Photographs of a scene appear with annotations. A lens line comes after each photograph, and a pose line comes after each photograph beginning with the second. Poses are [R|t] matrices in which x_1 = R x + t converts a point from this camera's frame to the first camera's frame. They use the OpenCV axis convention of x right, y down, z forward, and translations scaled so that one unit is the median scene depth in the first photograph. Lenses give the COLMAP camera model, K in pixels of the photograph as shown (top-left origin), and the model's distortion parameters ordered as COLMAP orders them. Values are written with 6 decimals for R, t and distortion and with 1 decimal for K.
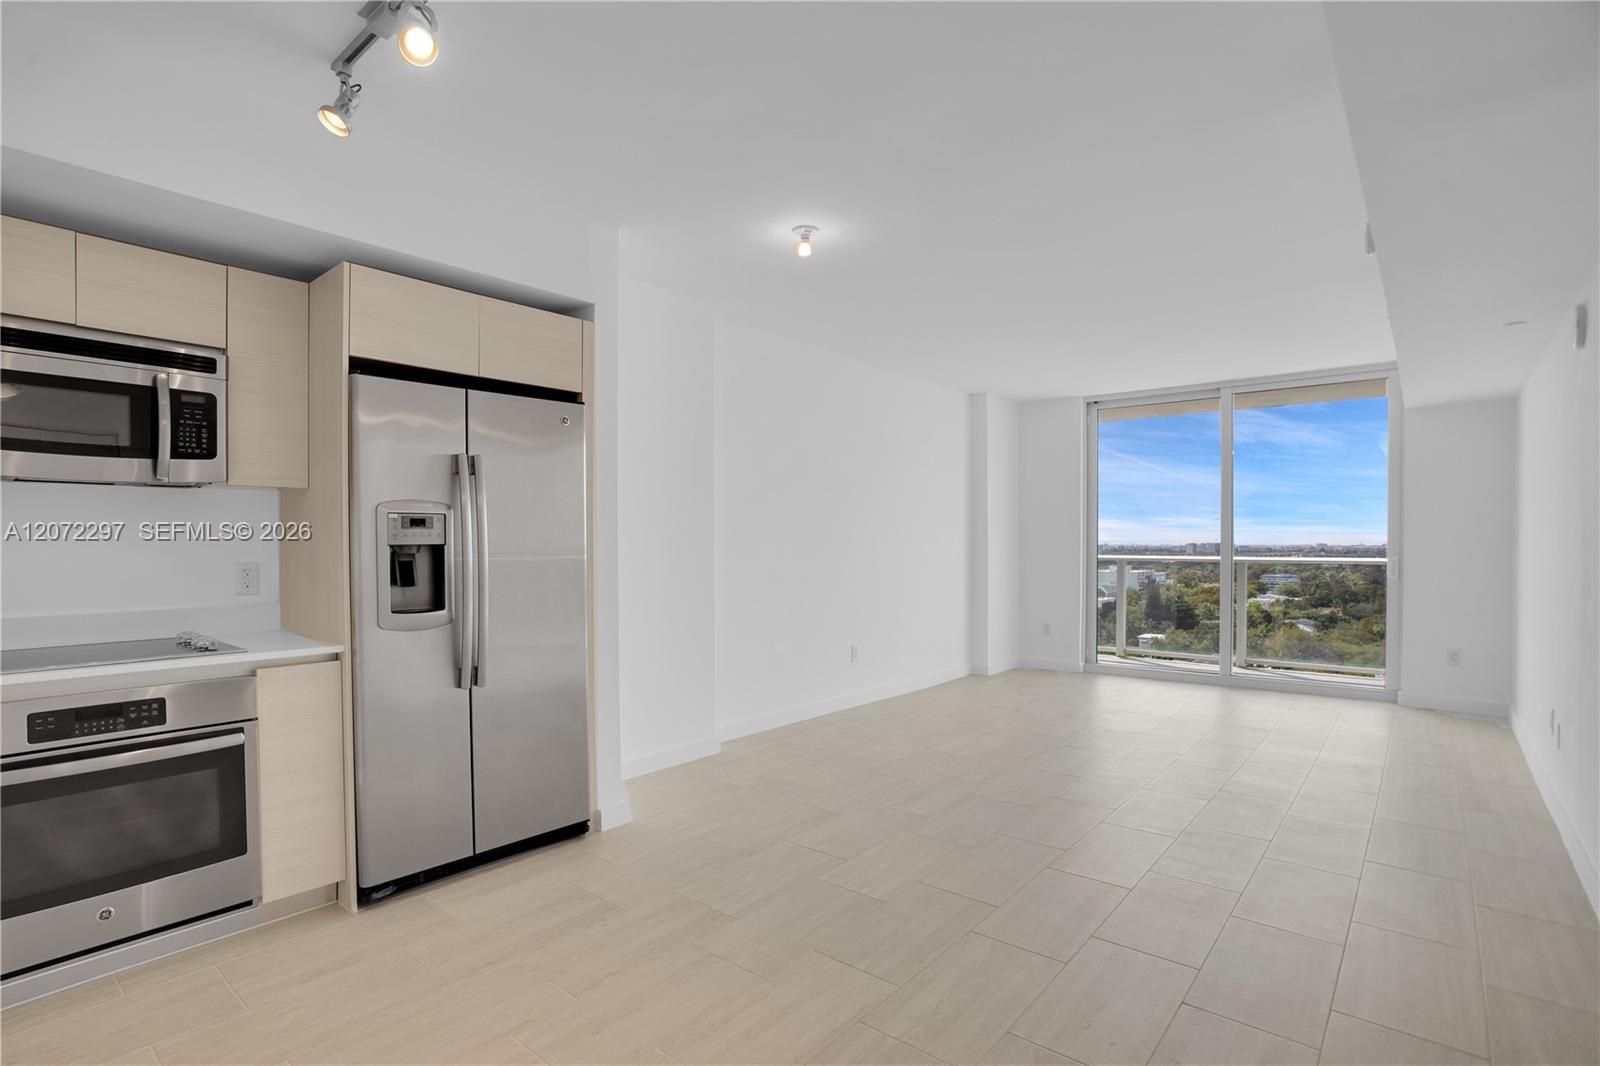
lens RADIAL K [[813.8, 0, 727.6], [0, 813.8, 556.2], [0, 0, 1]] dist [-0.034506, 0.005061]
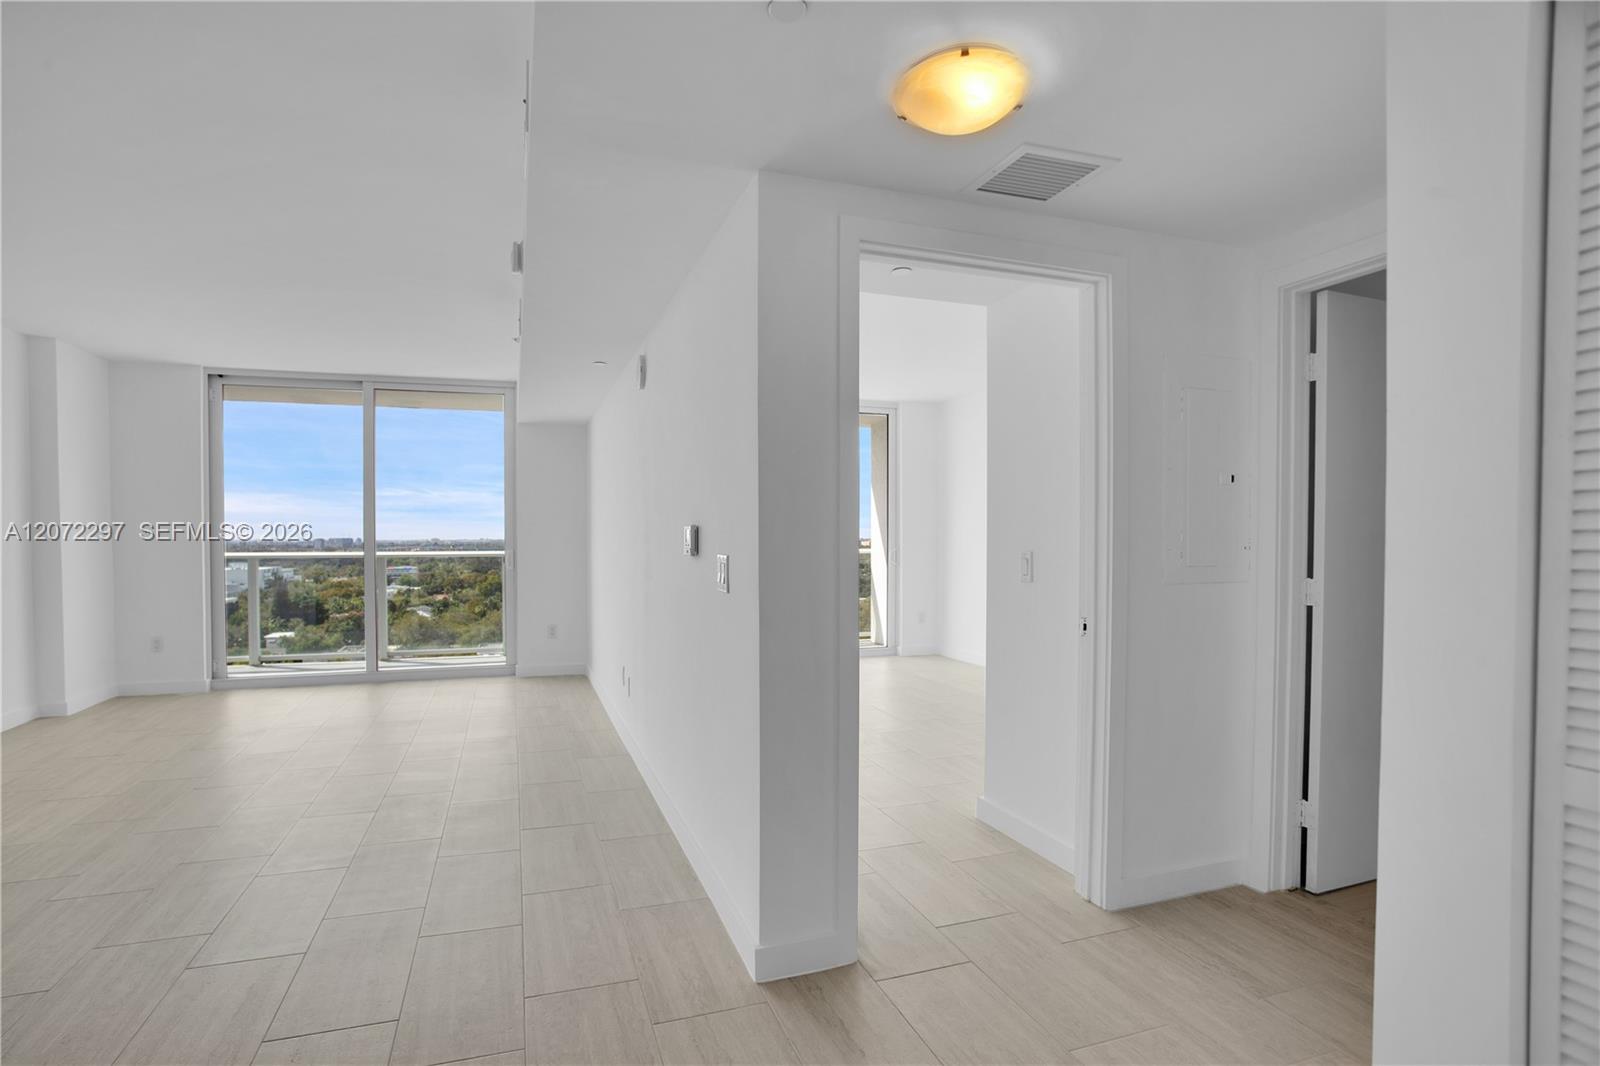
lens RADIAL K [[797.4, 0, 794.9], [0, 797.4, 548.3], [0, 0, 1]] dist [-0.043687, 0.016542]
pose [[0.482953, -0.011859, 0.875566, 0.021421], [0.015361, 0.999869, 0.005070, -0.000946], [-0.875511, 0.011001, 0.483072, 0.067284]]
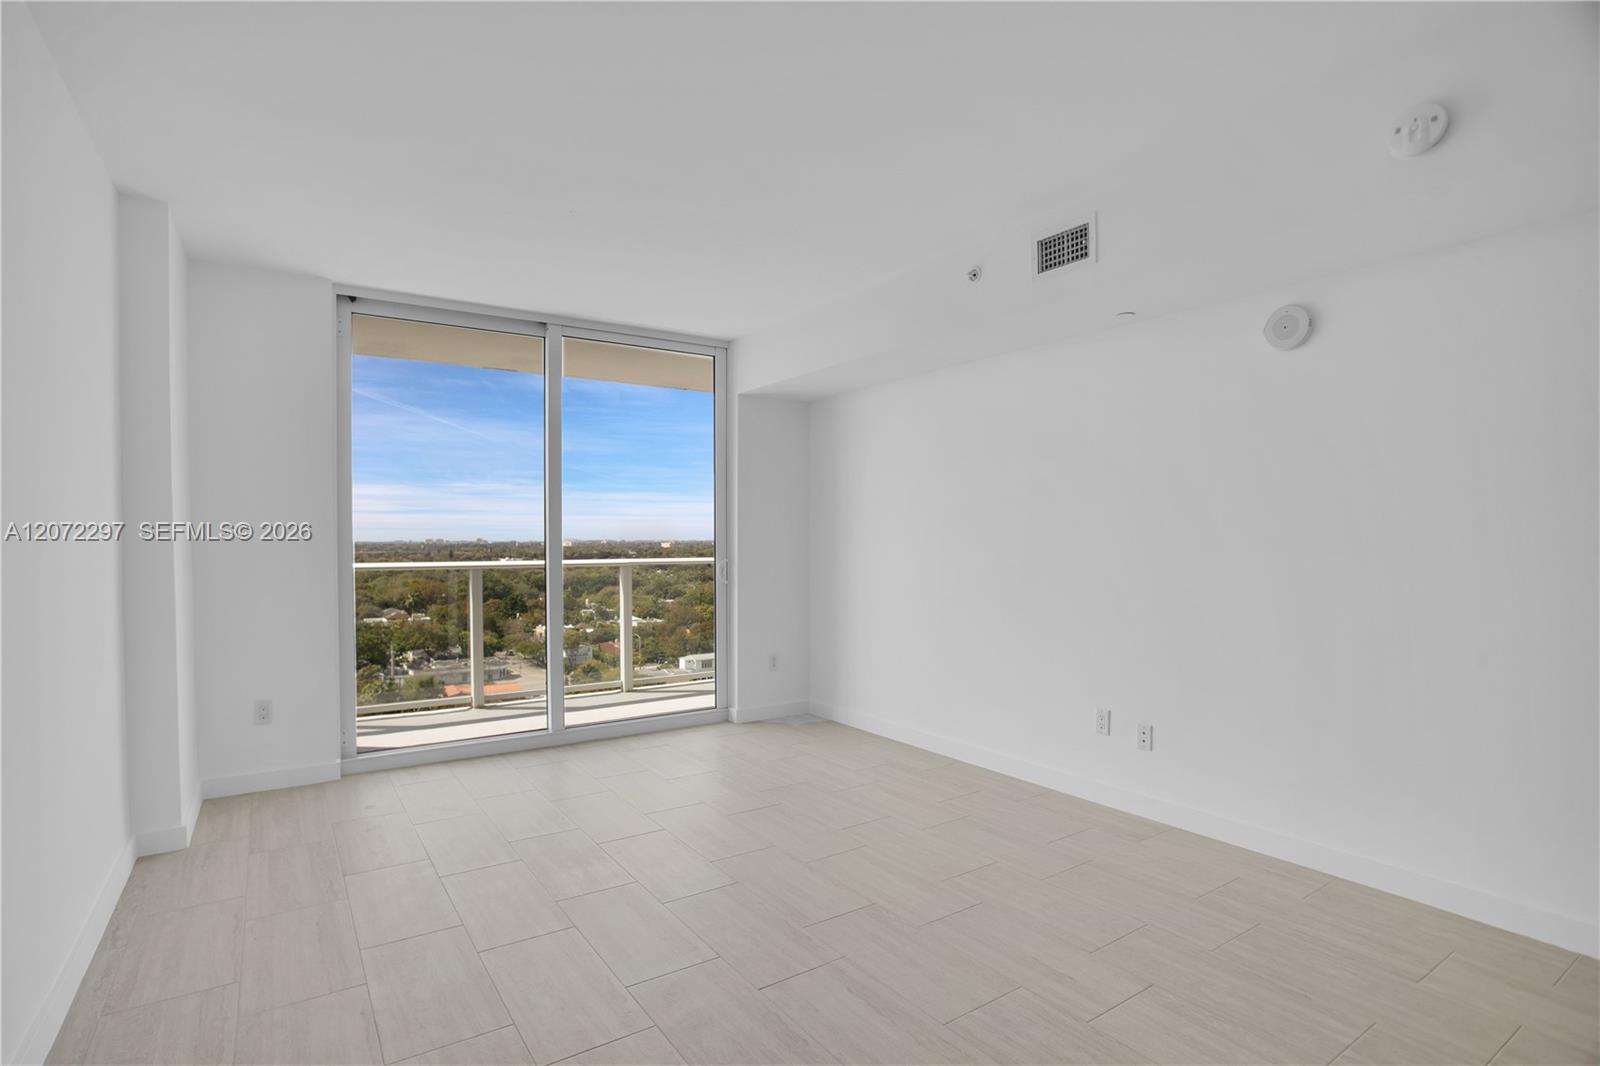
lens RADIAL K [[797.4, 0, 799.1], [0, 797.4, 538.7], [0, 0, 1]] dist [-0.043687, 0.016542]
pose [[0.236340, 0.000587, 0.971670, -0.010192], [0.015279, 0.999874, -0.004321, -0.013879], [-0.971550, 0.015867, 0.236301, 0.621268]]
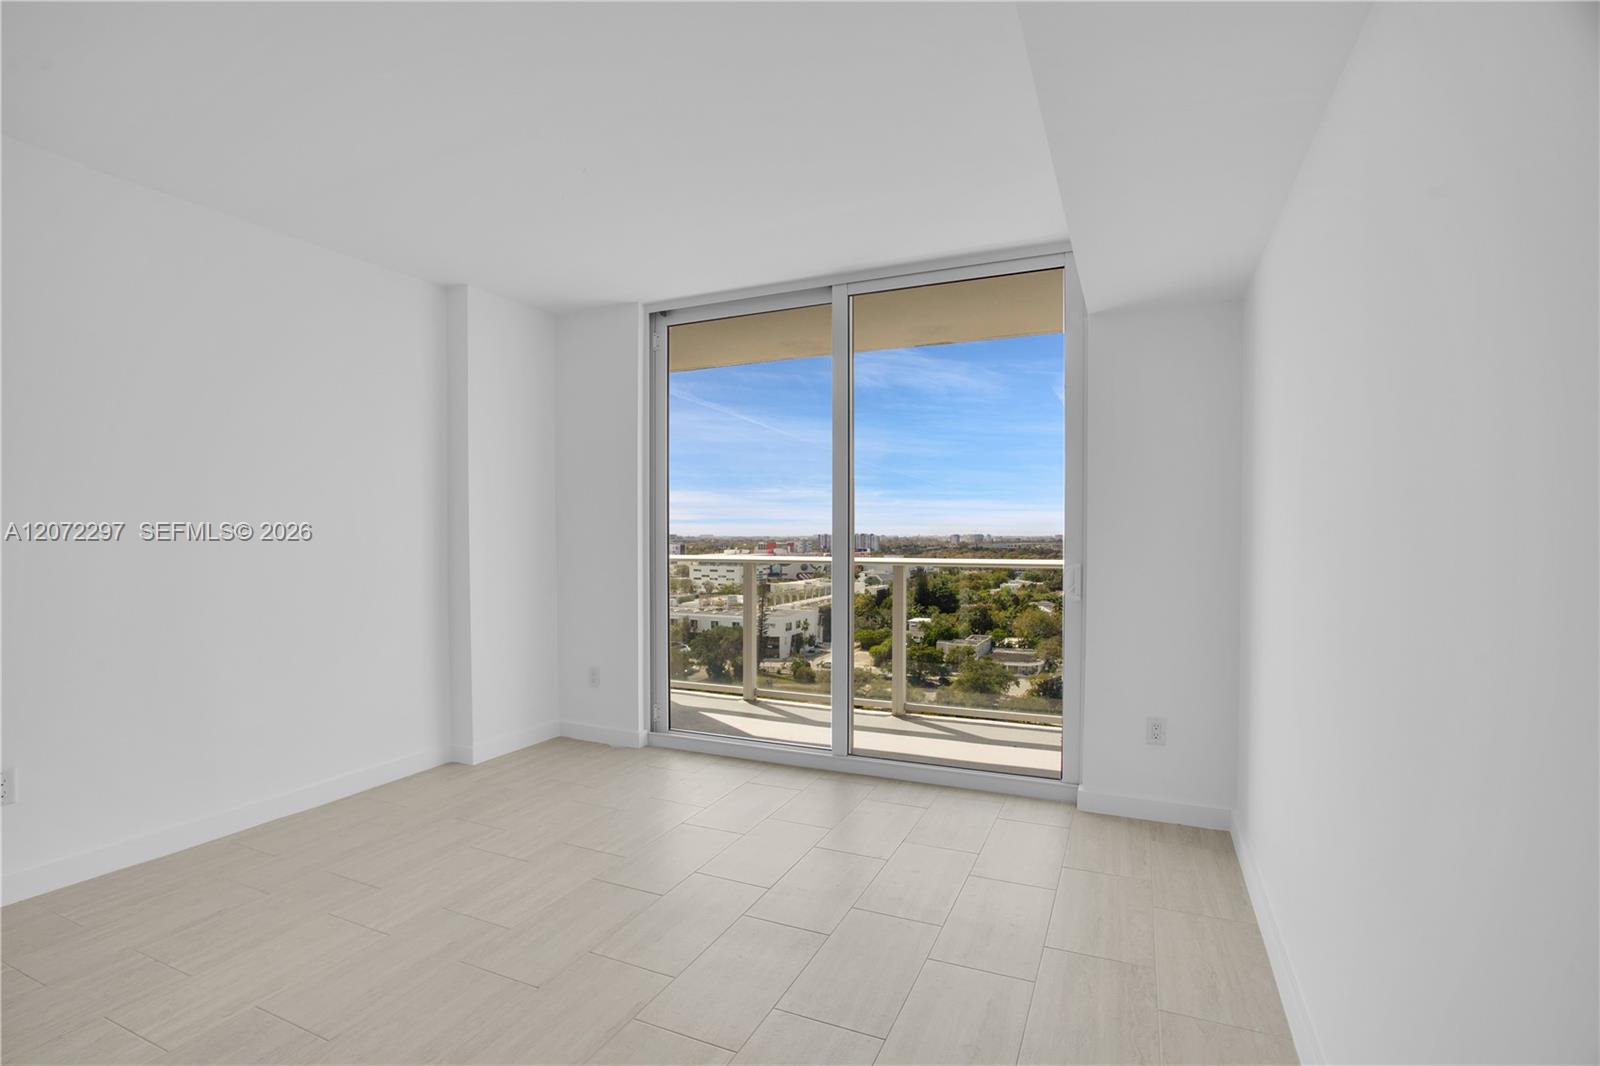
lens RADIAL K [[797.4, 0, 745.3], [0, 797.4, 539.8], [0, 0, 1]] dist [-0.043687, 0.016542]
pose [[0.966182, -0.002985, 0.257844, 0.394892], [0.005560, 0.999942, -0.009259, -0.009342], [-0.257801, 0.010379, 0.966142, 0.429596]]
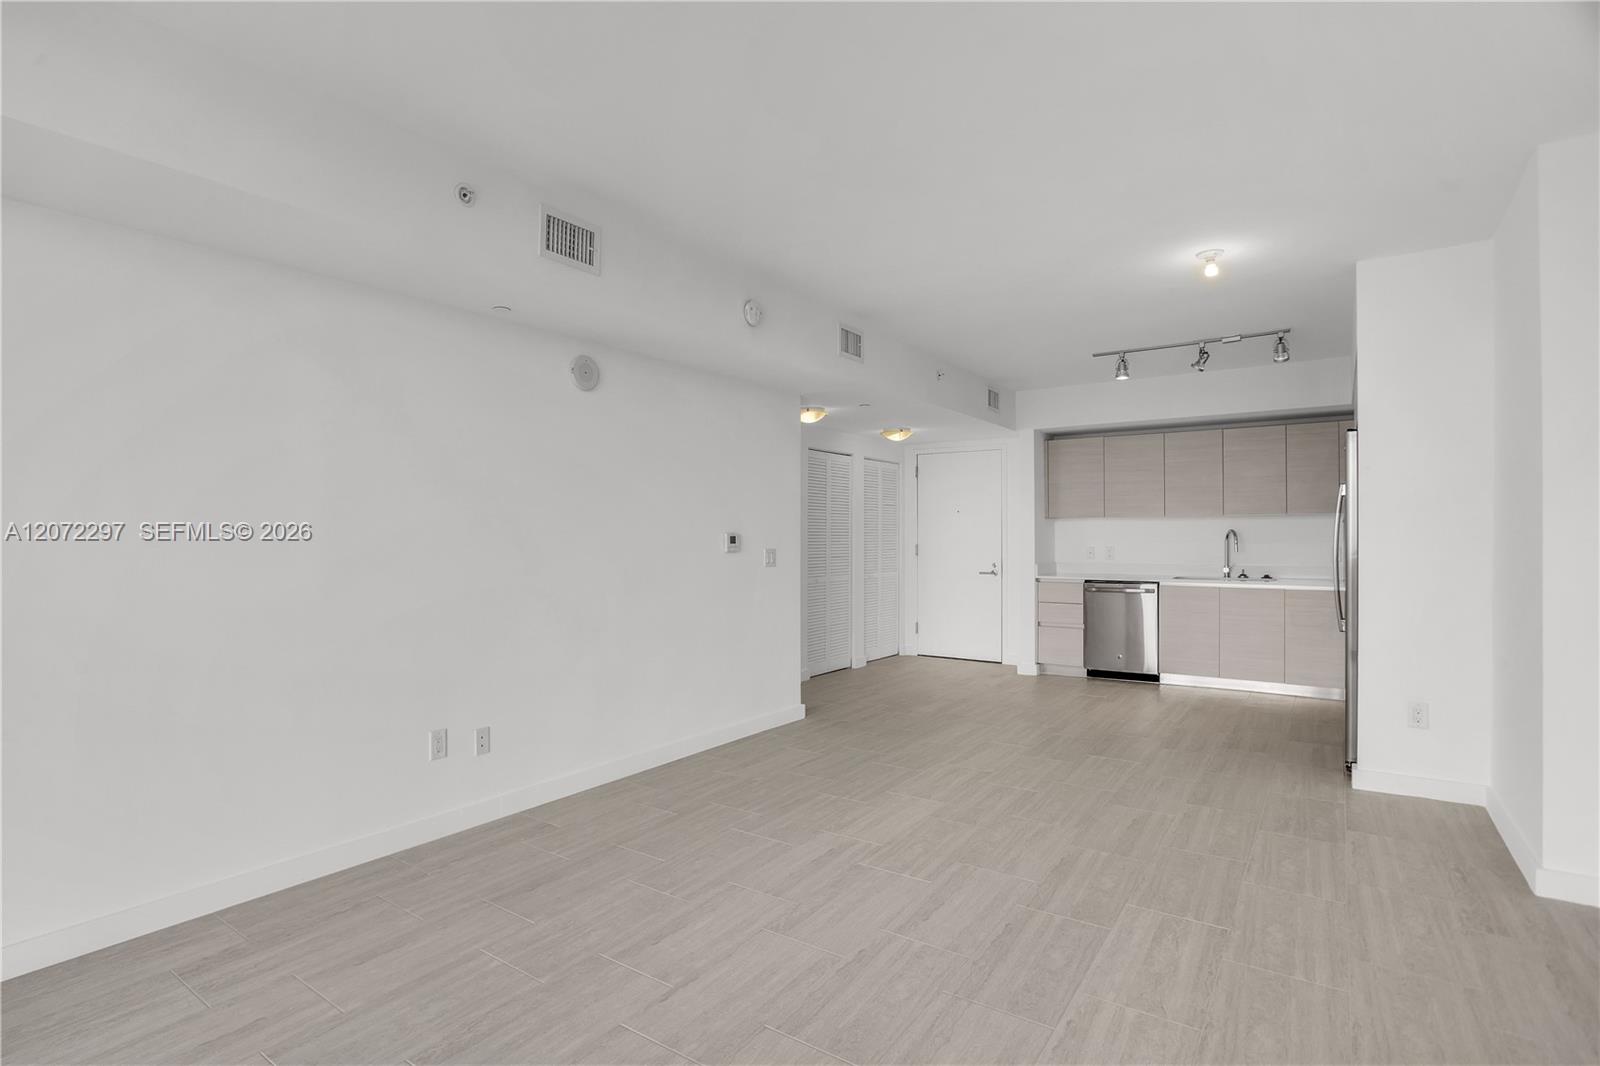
lens RADIAL K [[797.4, 0, 752.0], [0, 797.4, 536.6], [0, 0, 1]] dist [-0.043687, 0.016542]
pose [[-0.995364, 0.004084, -0.096094, 0.420698], [0.002497, 0.999859, 0.016634, -0.021785], [0.096148, 0.016317, -0.995233, 1.042302]]
